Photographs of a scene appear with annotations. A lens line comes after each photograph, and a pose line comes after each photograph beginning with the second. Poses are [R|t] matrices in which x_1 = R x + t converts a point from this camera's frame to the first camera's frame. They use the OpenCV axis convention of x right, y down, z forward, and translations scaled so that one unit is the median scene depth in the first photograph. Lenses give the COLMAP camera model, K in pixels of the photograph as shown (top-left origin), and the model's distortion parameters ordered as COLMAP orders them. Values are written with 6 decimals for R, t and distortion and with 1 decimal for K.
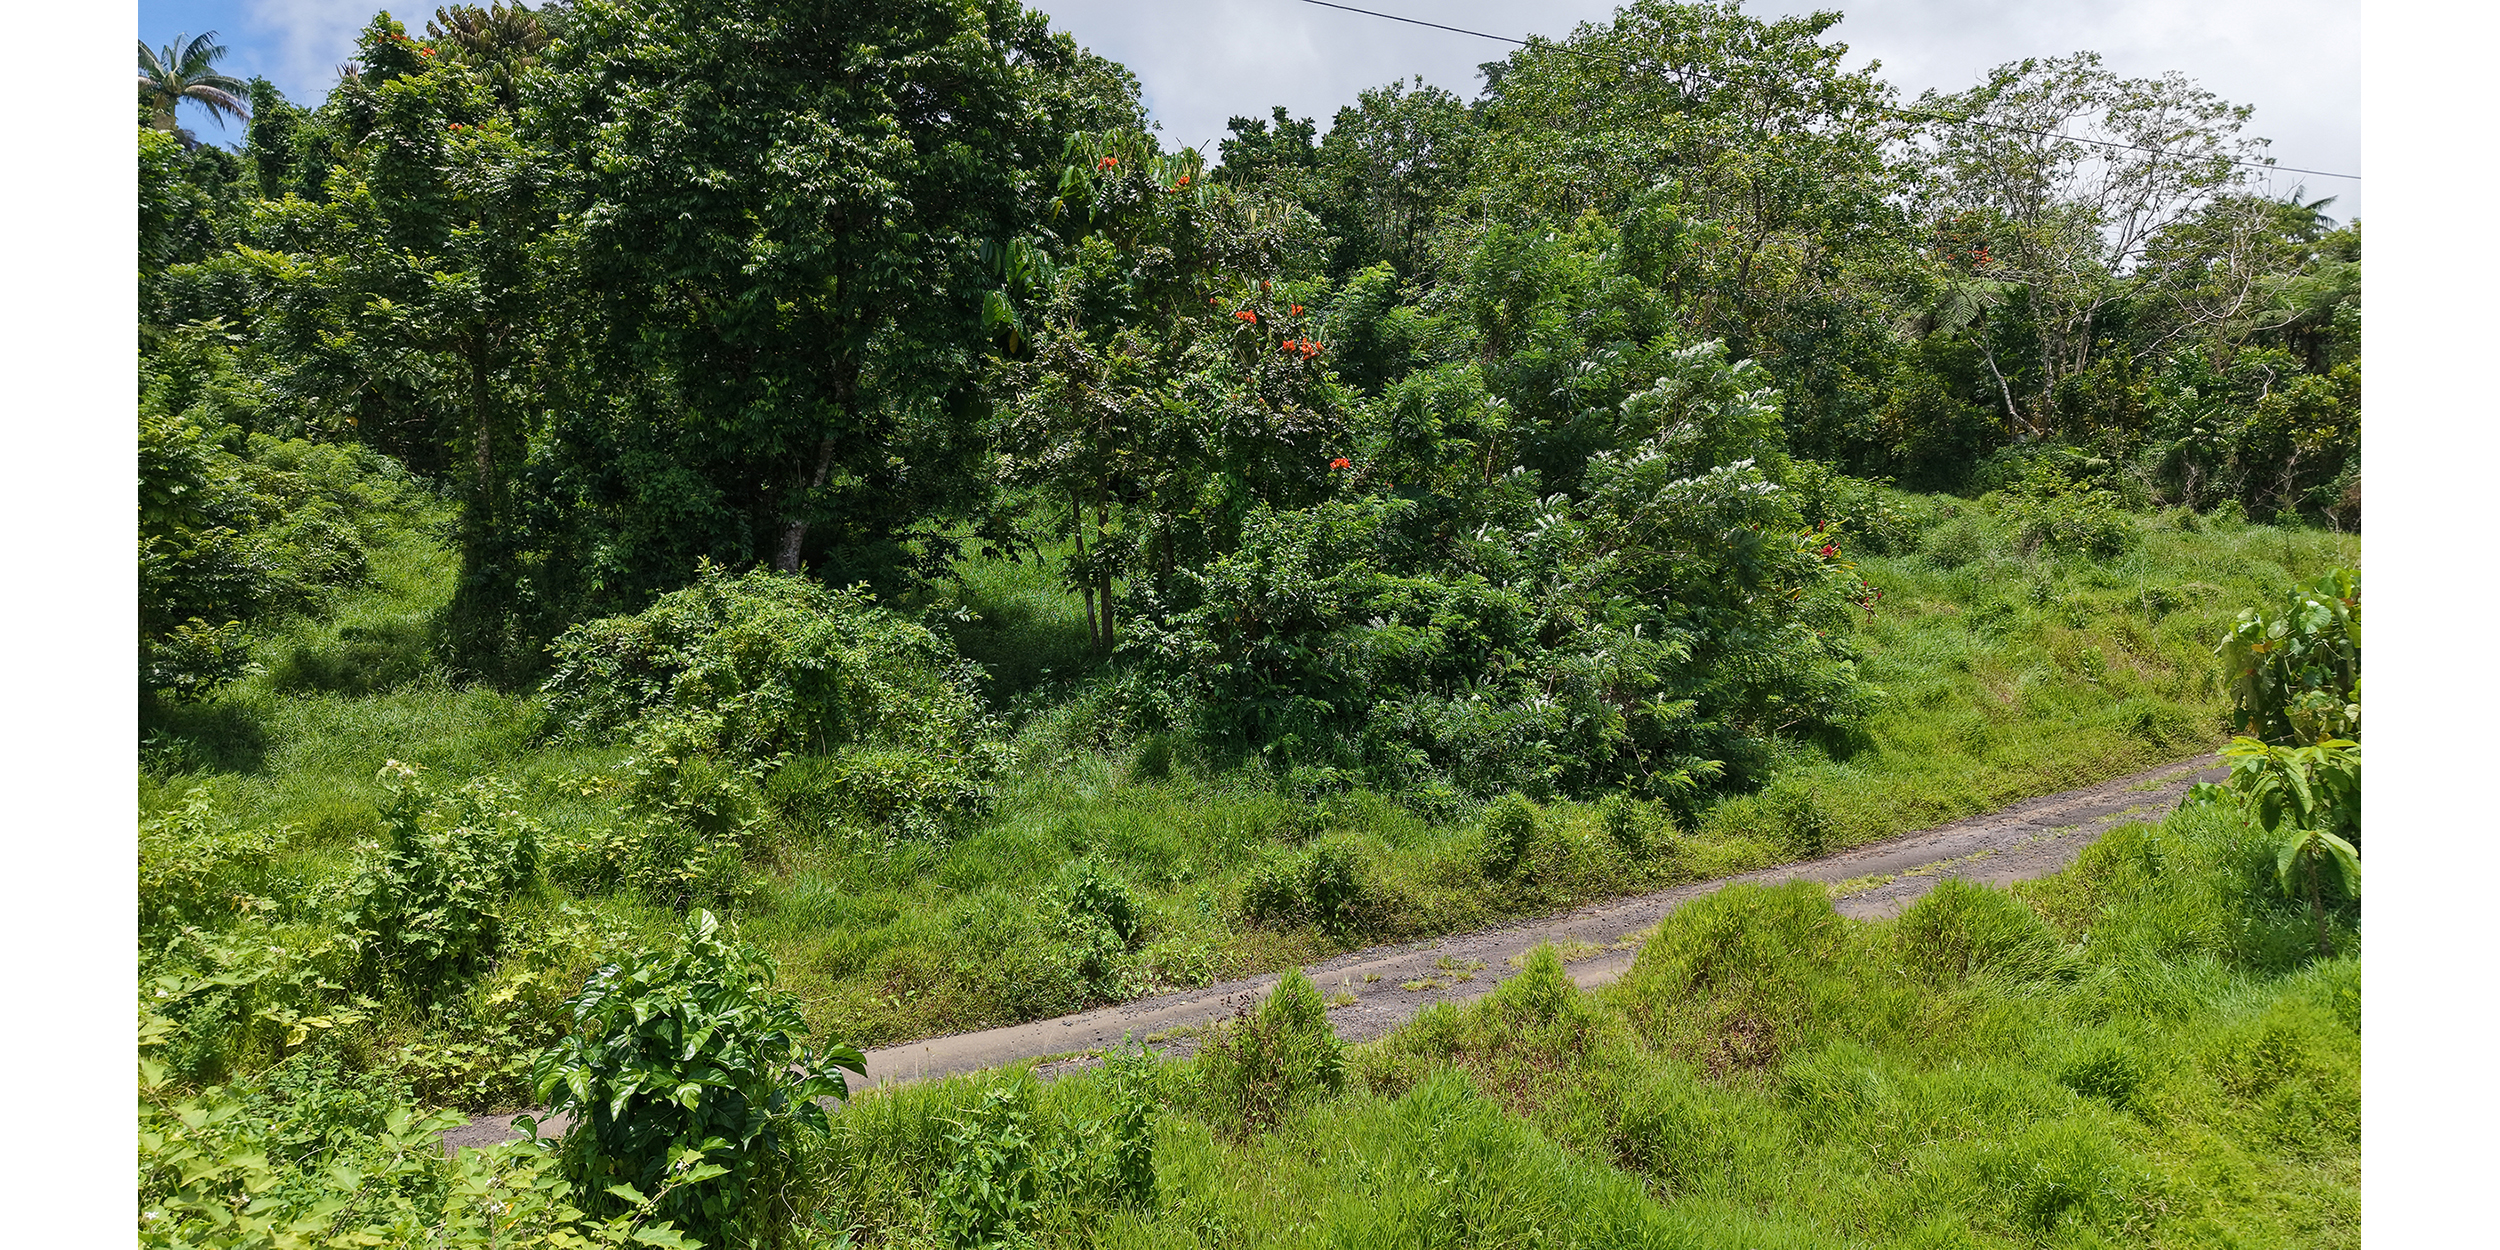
lens RADIAL K [[1486.1, 0, 1250.0], [0, 1486.1, 625.0], [0, 0, 1]] dist [0.015827, -0.023173]
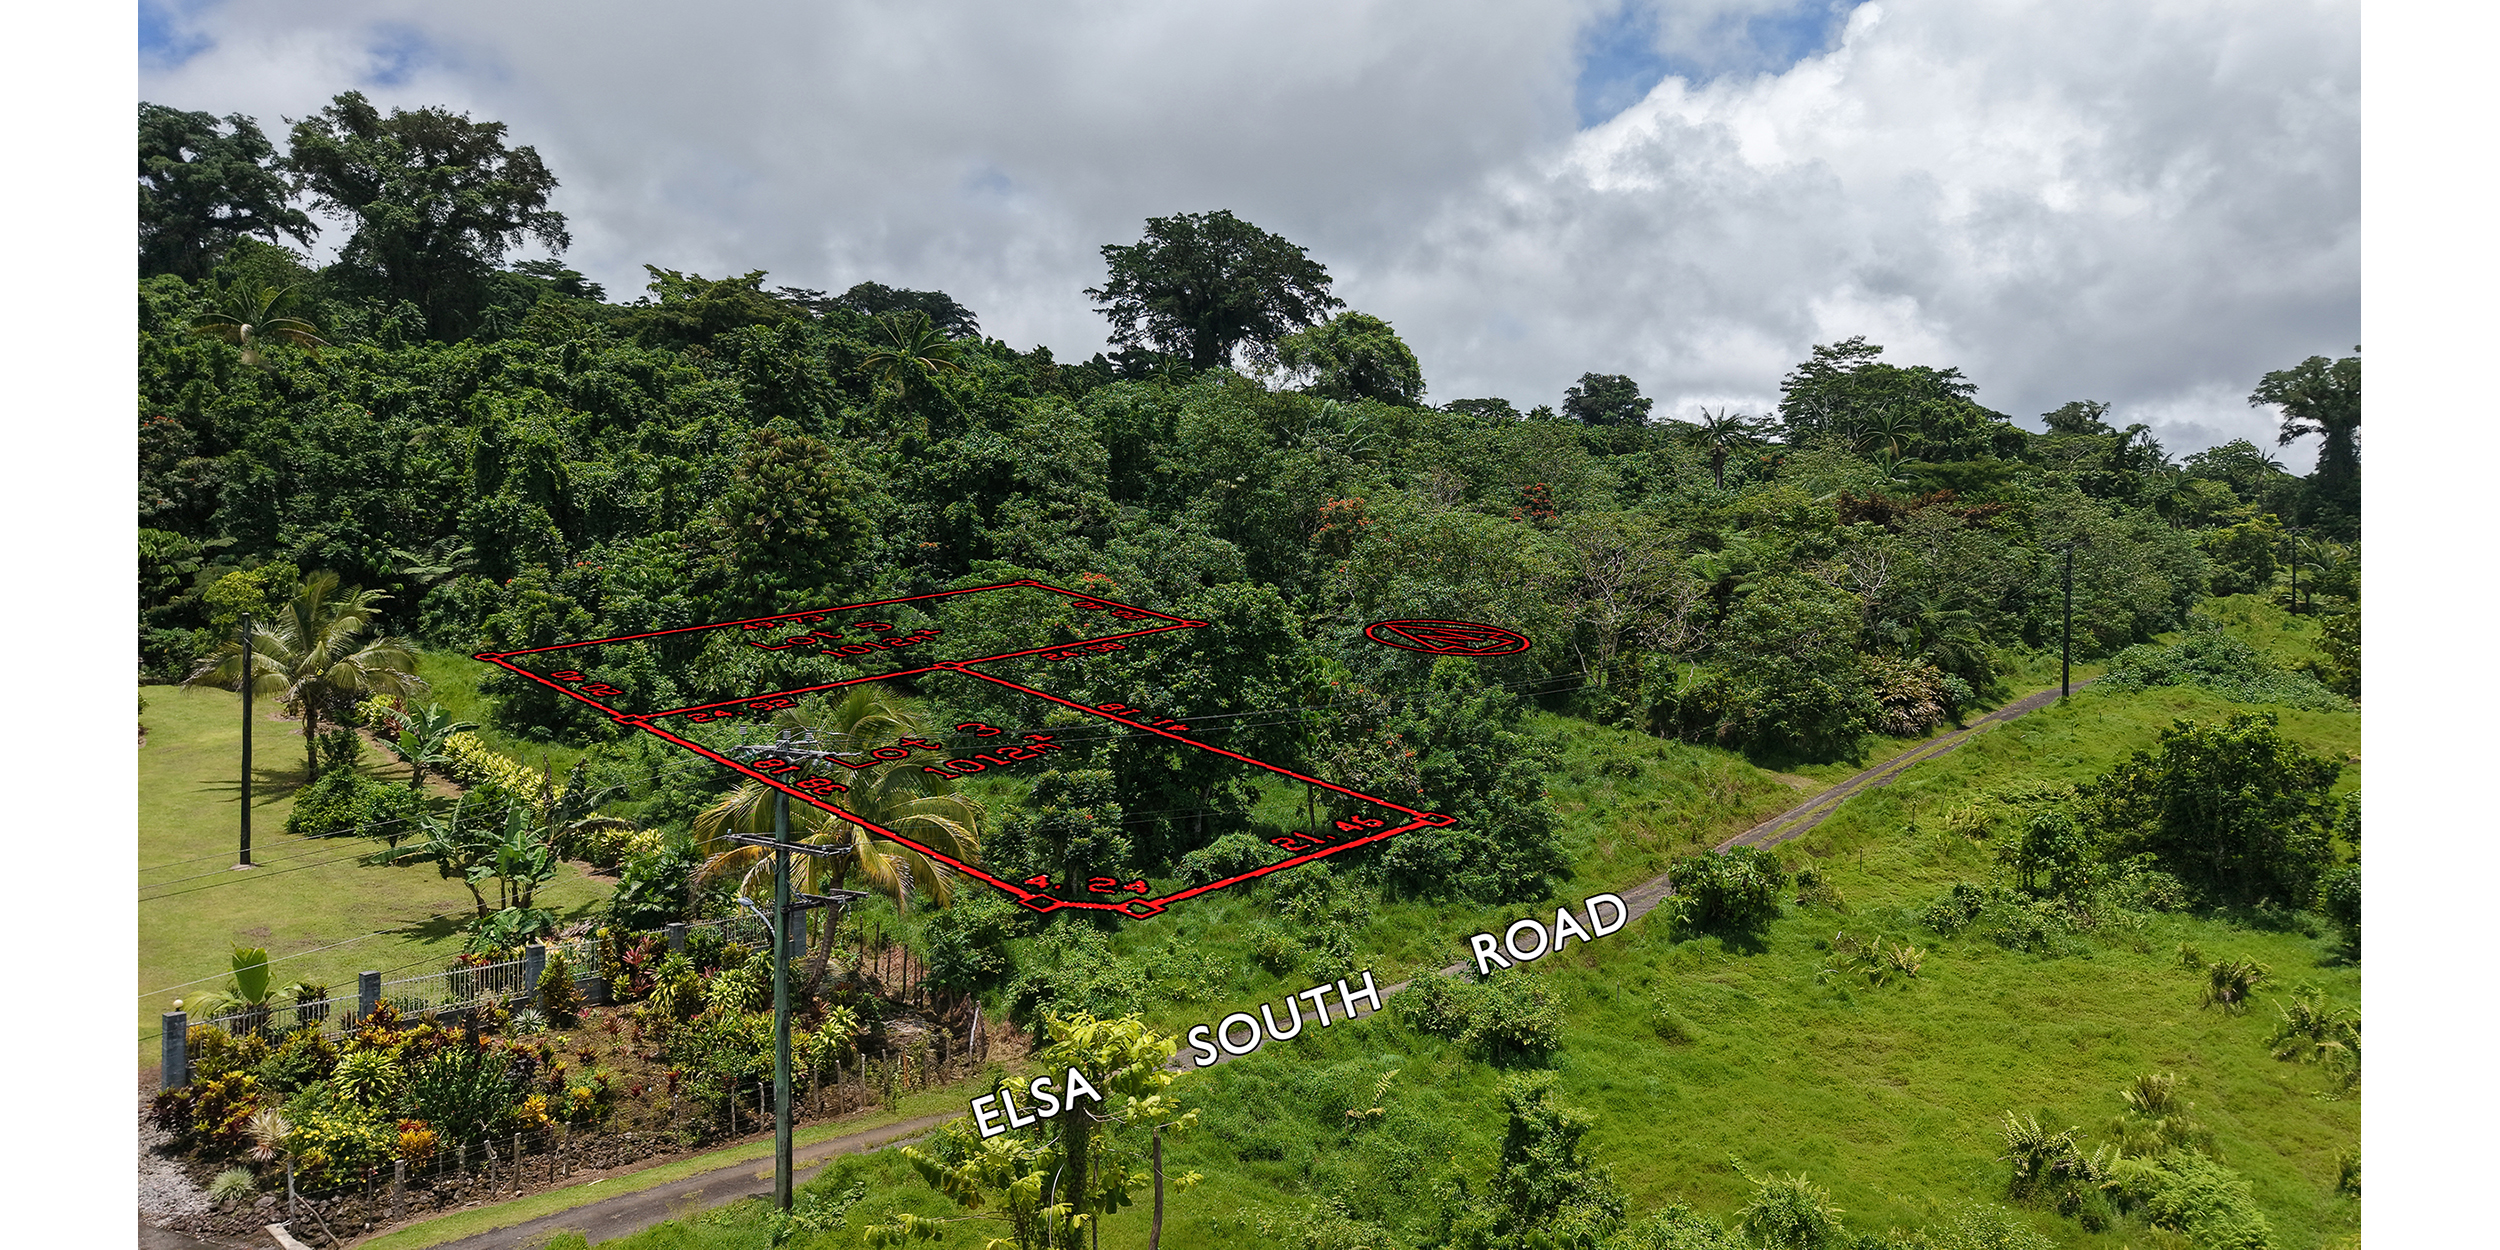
lens RADIAL K [[1486.1, 0, 1250.0], [0, 1486.1, 625.0], [0, 0, 1]] dist [0.015827, -0.023173]
pose [[0.957291, 0.000158, 0.289127, -1.217905], [-0.000270, 1.000000, 0.000346, -0.476973], [-0.289127, -0.000409, 0.957291, -1.923607]]
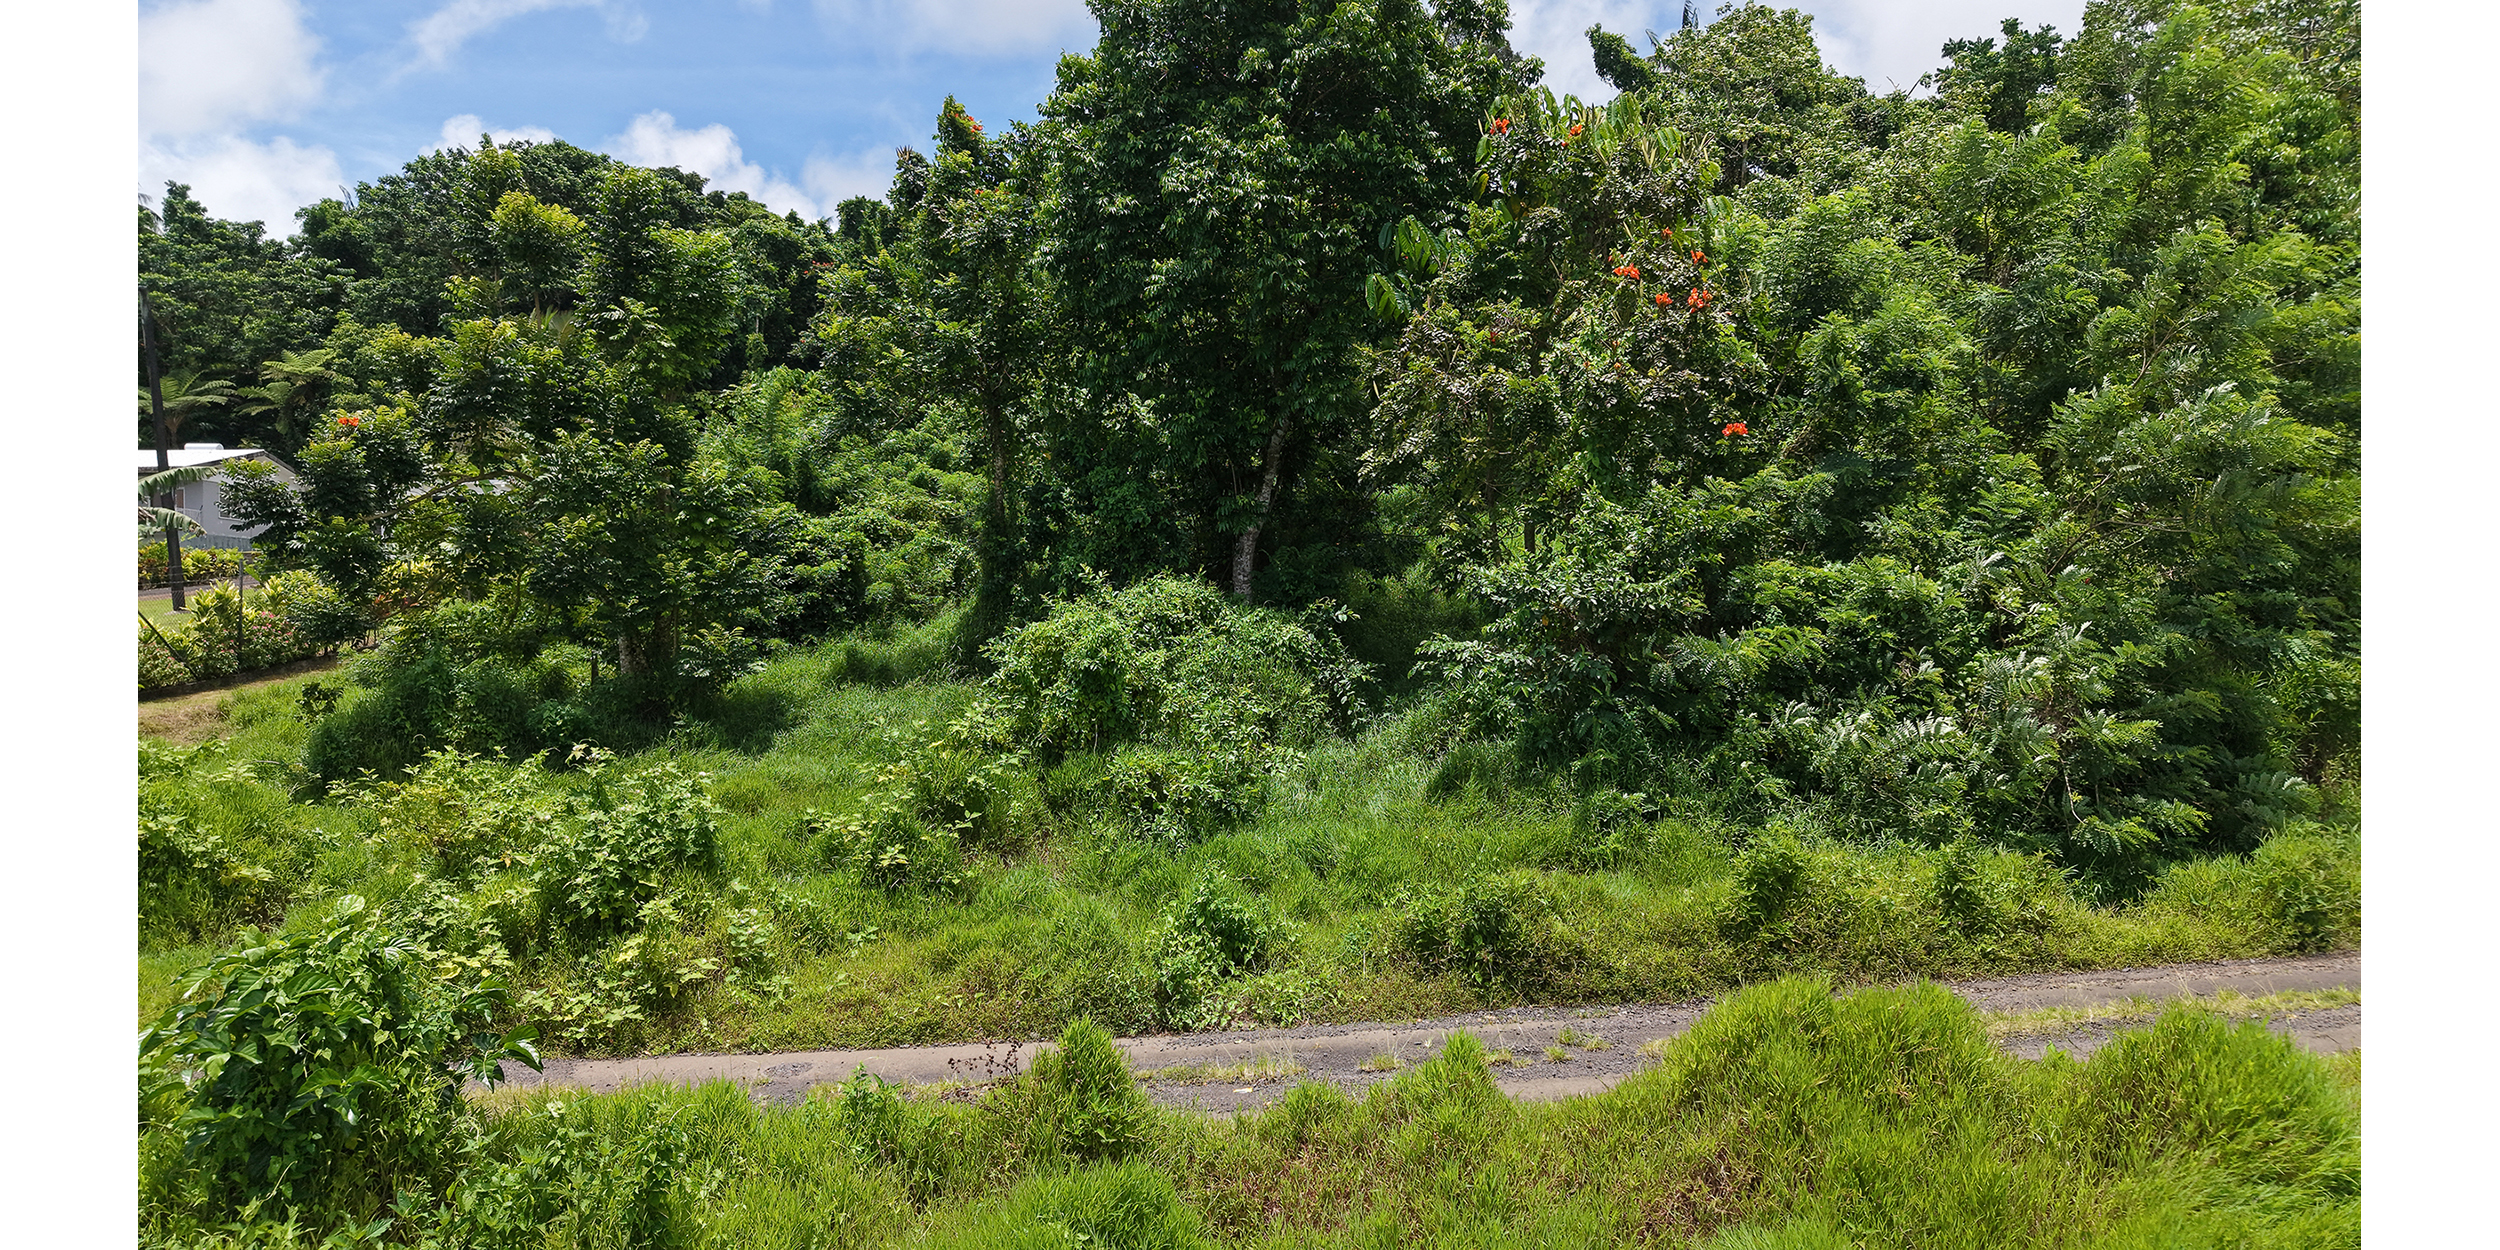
lens RADIAL K [[1486.1, 0, 1250.0], [0, 1486.1, 625.0], [0, 0, 1]] dist [0.015827, -0.023173]
pose [[0.866262, -0.006966, -0.499541, 0.257543], [0.006913, 0.999974, -0.001957, 0.001297], [0.499542, -0.001758, 0.866288, 0.136376]]
